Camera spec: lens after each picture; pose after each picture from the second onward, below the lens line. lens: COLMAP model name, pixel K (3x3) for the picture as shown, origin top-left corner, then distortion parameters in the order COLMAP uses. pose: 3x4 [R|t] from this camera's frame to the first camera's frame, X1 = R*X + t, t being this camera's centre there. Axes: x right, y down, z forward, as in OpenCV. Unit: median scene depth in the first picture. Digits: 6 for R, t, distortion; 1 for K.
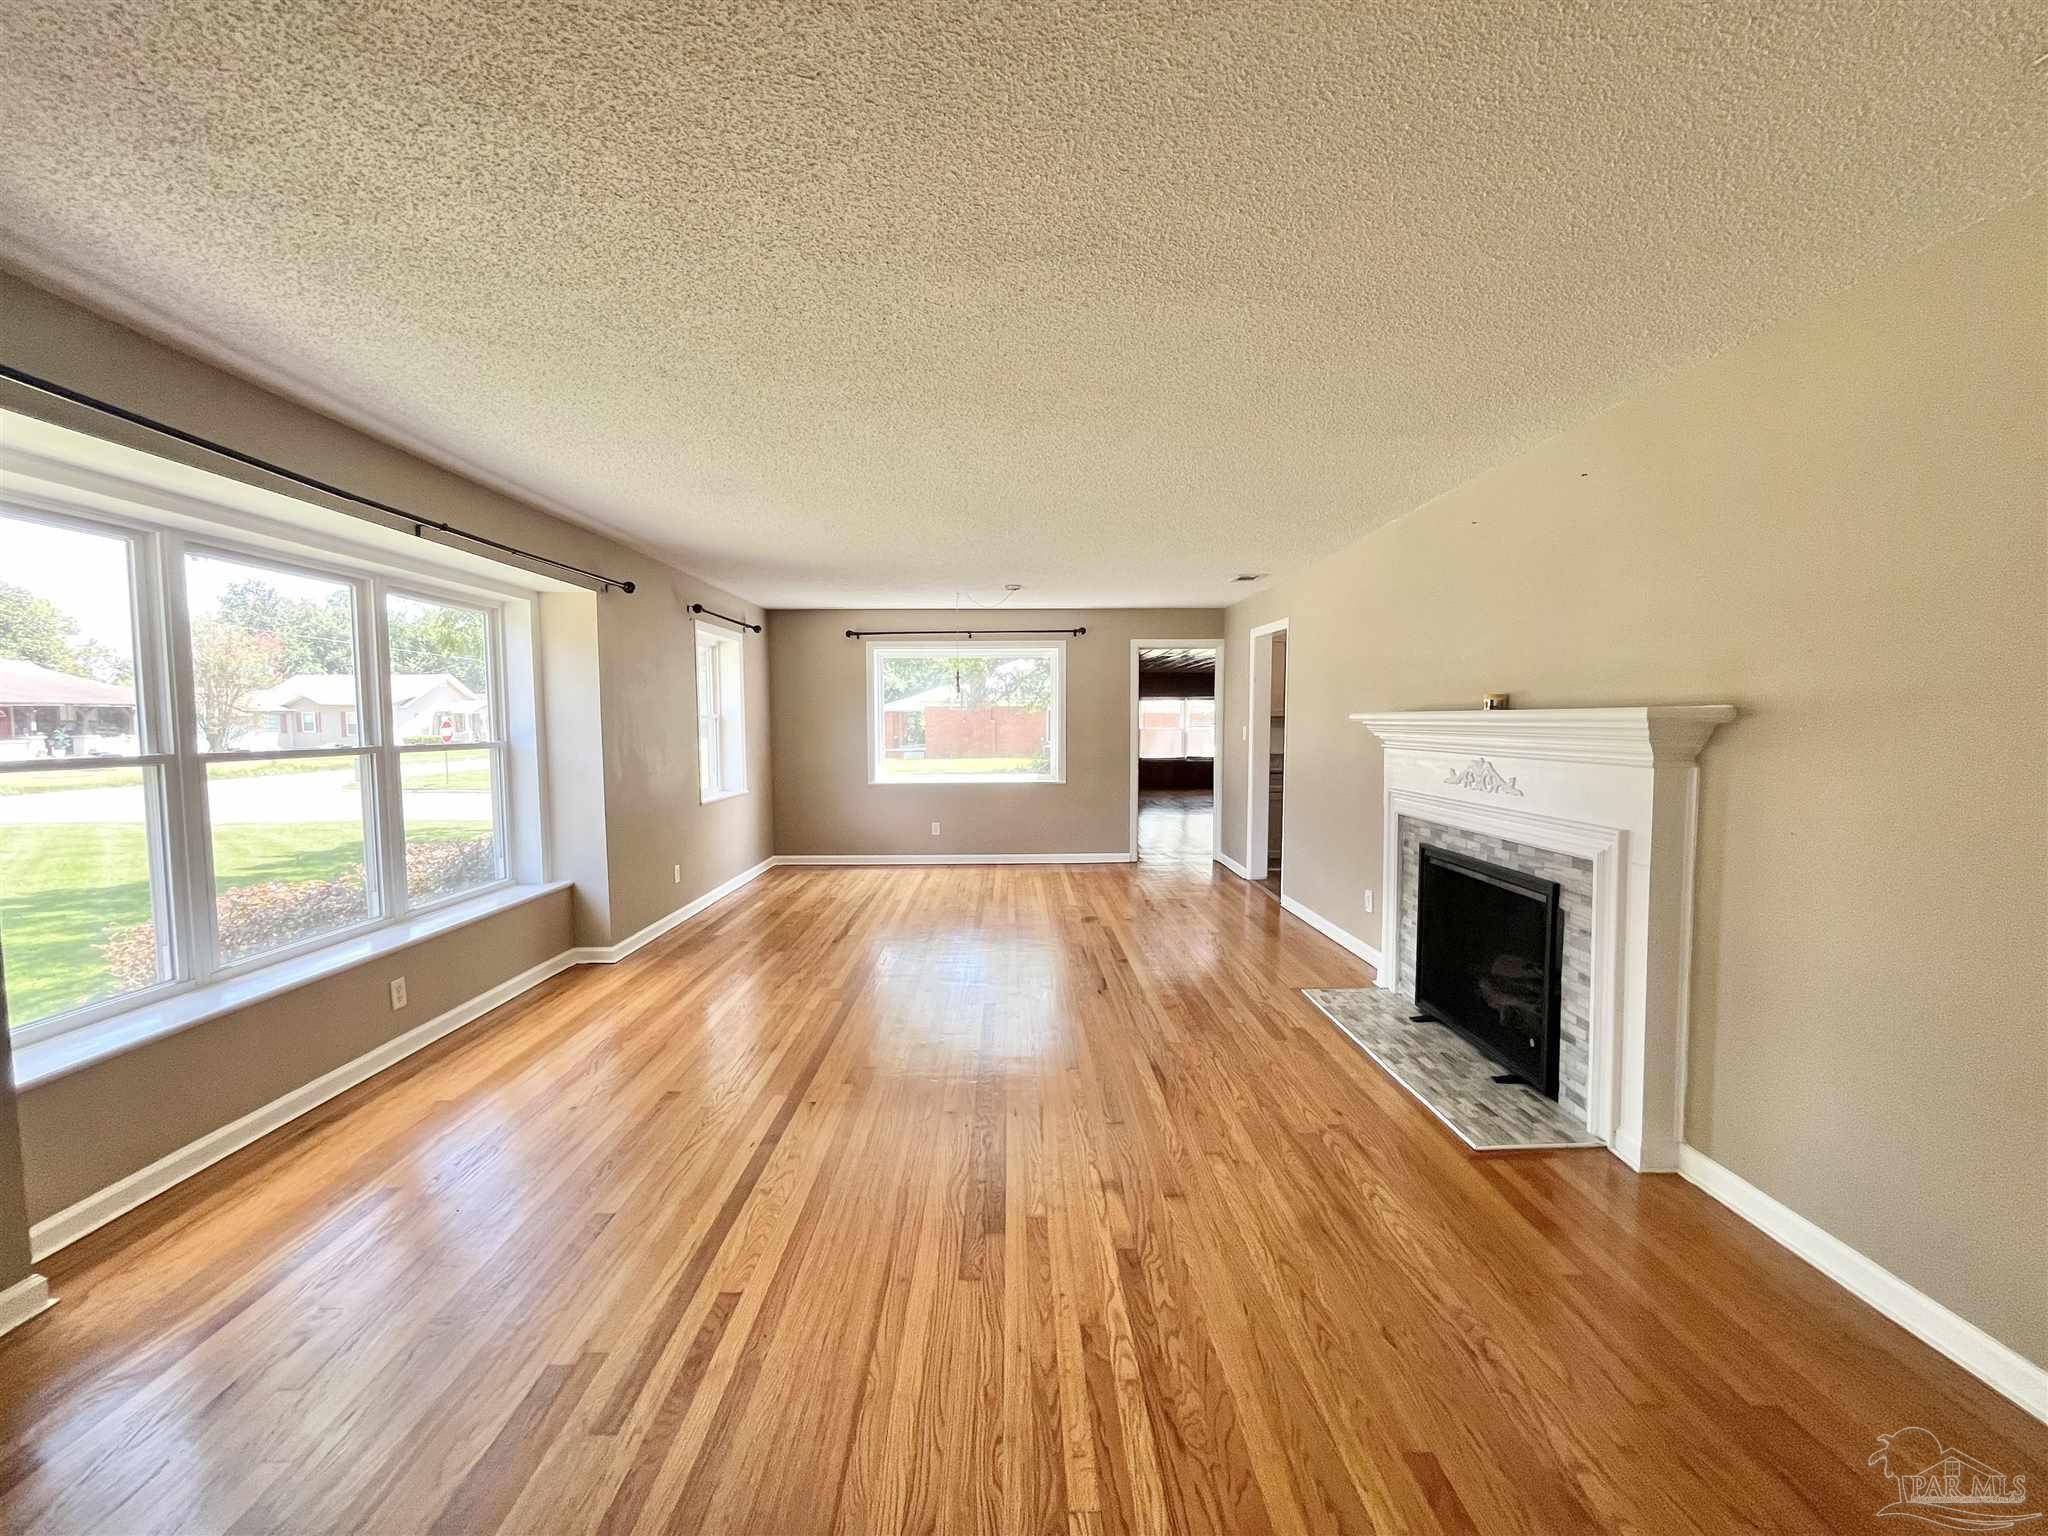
lens RADIAL K [[830.3, 0, 1031.1], [0, 830.3, 774.2], [0, 0, 1]] dist [0.004675, 0.000275]
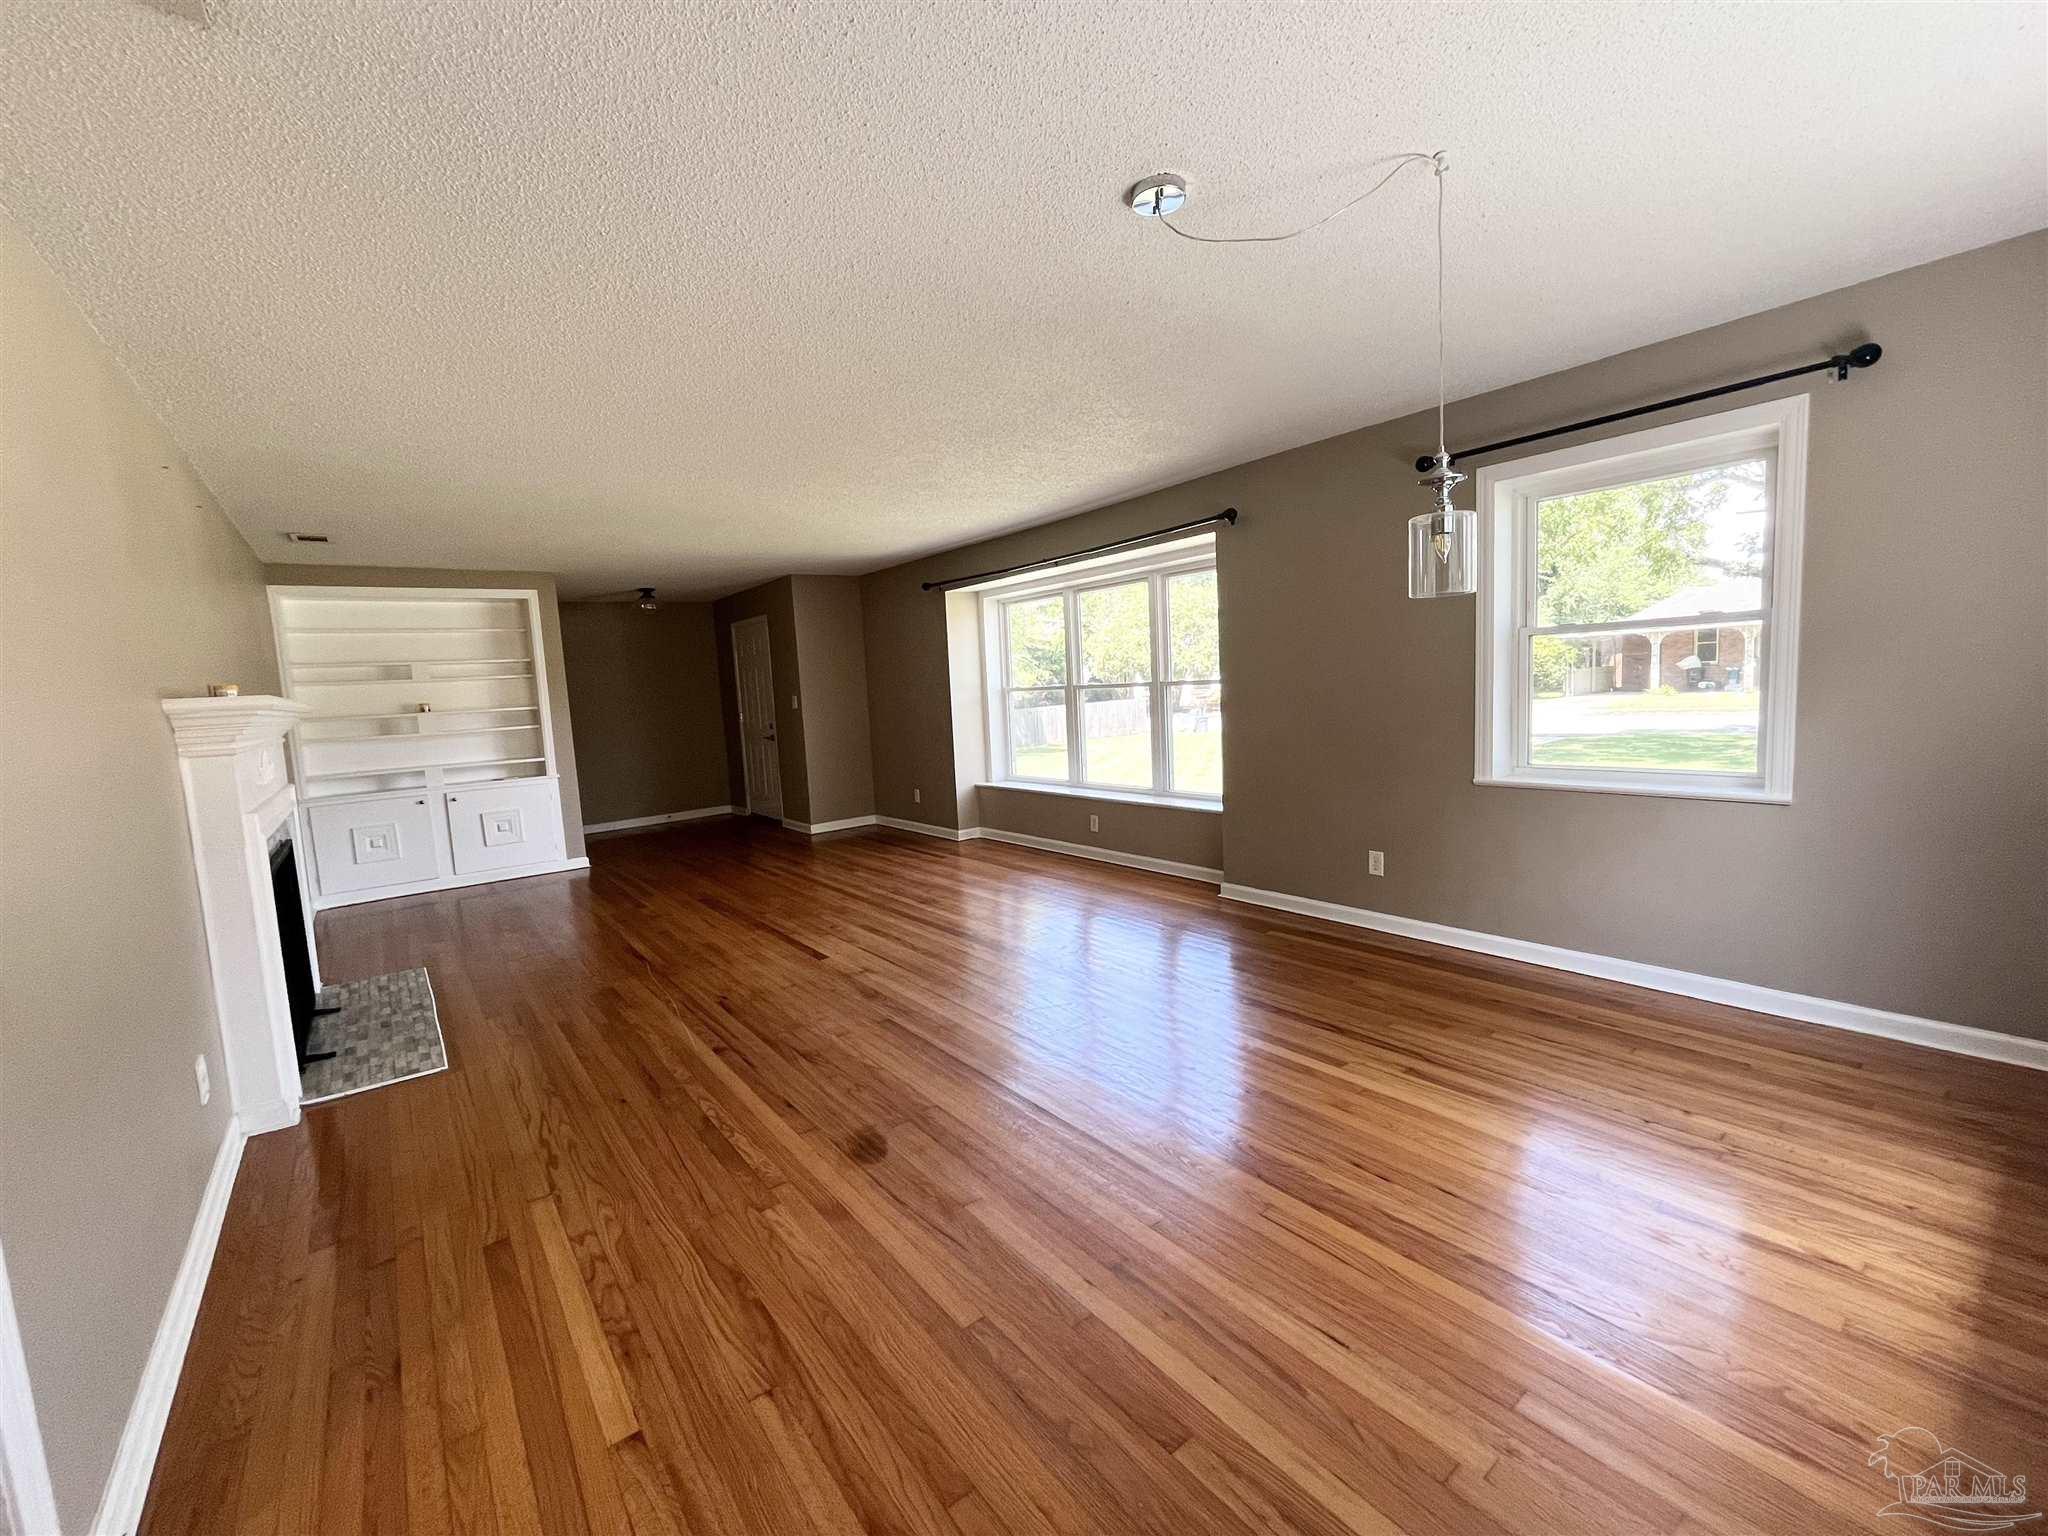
lens RADIAL K [[830.3, 0, 1024.4], [0, 830.3, 773.6], [0, 0, 1]] dist [0.004675, 0.000275]
pose [[-0.799982, 0.109285, -0.589988, 0.373970], [0.020523, 0.987682, 0.155122, -0.120160], [0.599673, 0.111987, -0.792371, 2.161226]]
